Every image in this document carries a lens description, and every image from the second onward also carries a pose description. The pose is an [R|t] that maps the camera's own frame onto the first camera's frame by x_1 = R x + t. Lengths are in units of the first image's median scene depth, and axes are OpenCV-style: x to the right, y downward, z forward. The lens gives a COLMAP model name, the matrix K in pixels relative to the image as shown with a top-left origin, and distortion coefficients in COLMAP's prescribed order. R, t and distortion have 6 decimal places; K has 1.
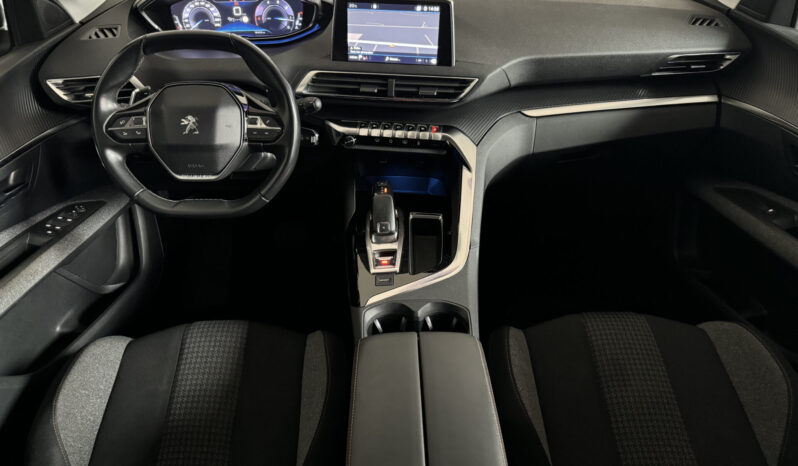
lens RADIAL K [[563.2, 0, 395.4], [0, 563.2, 237.1], [0, 0, 1]] dist [0.099988, -0.190187]
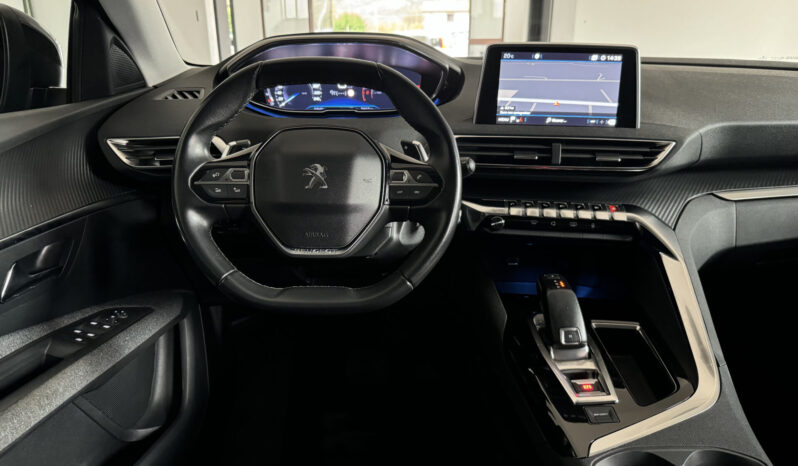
lens RADIAL K [[563.2, 0, 395.4], [0, 563.2, 237.1], [0, 0, 1]] dist [0.099988, -0.190187]
pose [[0.999925, 0.012111, -0.001965, -0.221076], [-0.012182, 0.960772, -0.277070, 0.057894], [-0.001468, 0.277073, 0.960848, 0.297650]]
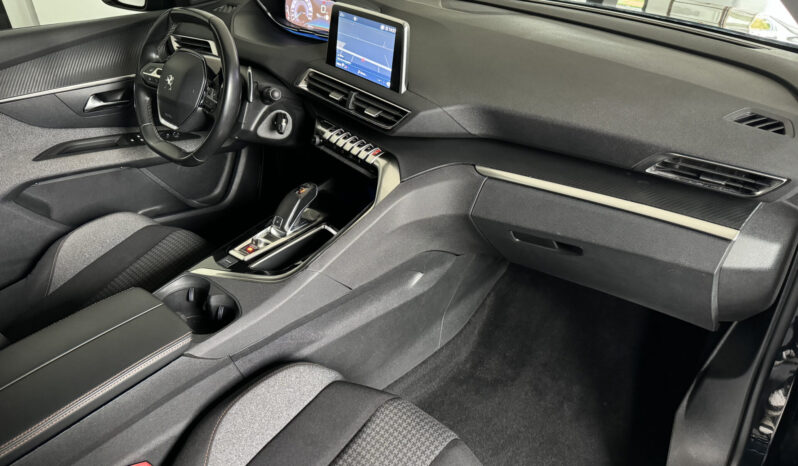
lens RADIAL K [[563.2, 0, 395.4], [0, 563.2, 237.1], [0, 0, 1]] dist [0.099988, -0.190187]
pose [[0.740273, 0.368943, -0.562029, 0.705940], [-0.385294, 0.917885, 0.095056, -0.166707], [0.550949, 0.146179, 0.821637, 0.255574]]
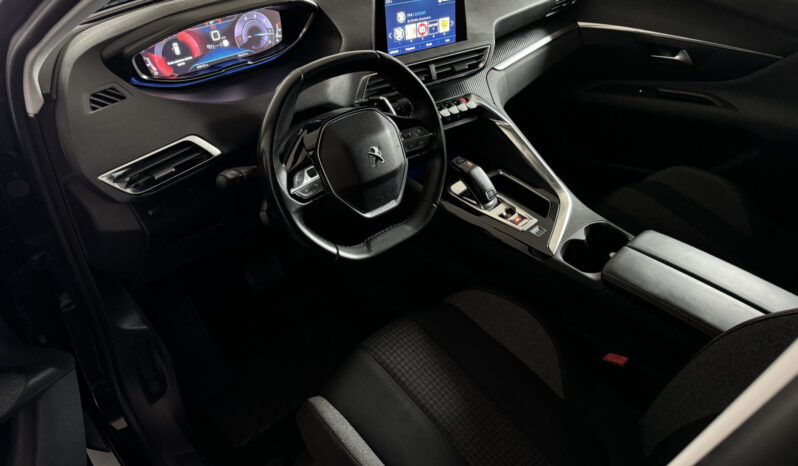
lens RADIAL K [[563.2, 0, 395.4], [0, 563.2, 237.1], [0, 0, 1]] dist [0.099988, -0.190187]
pose [[0.730907, -0.398466, 0.554075, -0.764365], [0.376278, 0.912598, 0.159934, -0.178921], [-0.569376, 0.091589, 0.816959, 0.205199]]
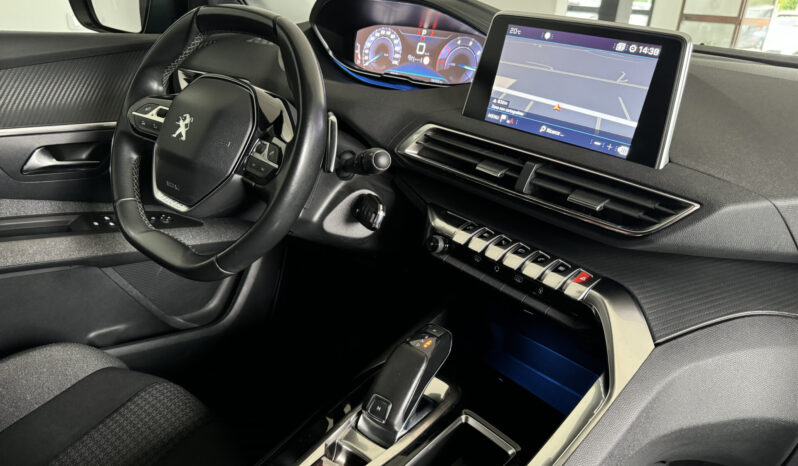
lens RADIAL K [[563.2, 0, 395.4], [0, 563.2, 237.1], [0, 0, 1]] dist [0.099988, -0.190187]
pose [[0.760464, 0.316514, -0.567021, 0.221485], [-0.436648, 0.895540, -0.085719, -0.111952], [0.480659, 0.312775, 0.819231, 0.517125]]
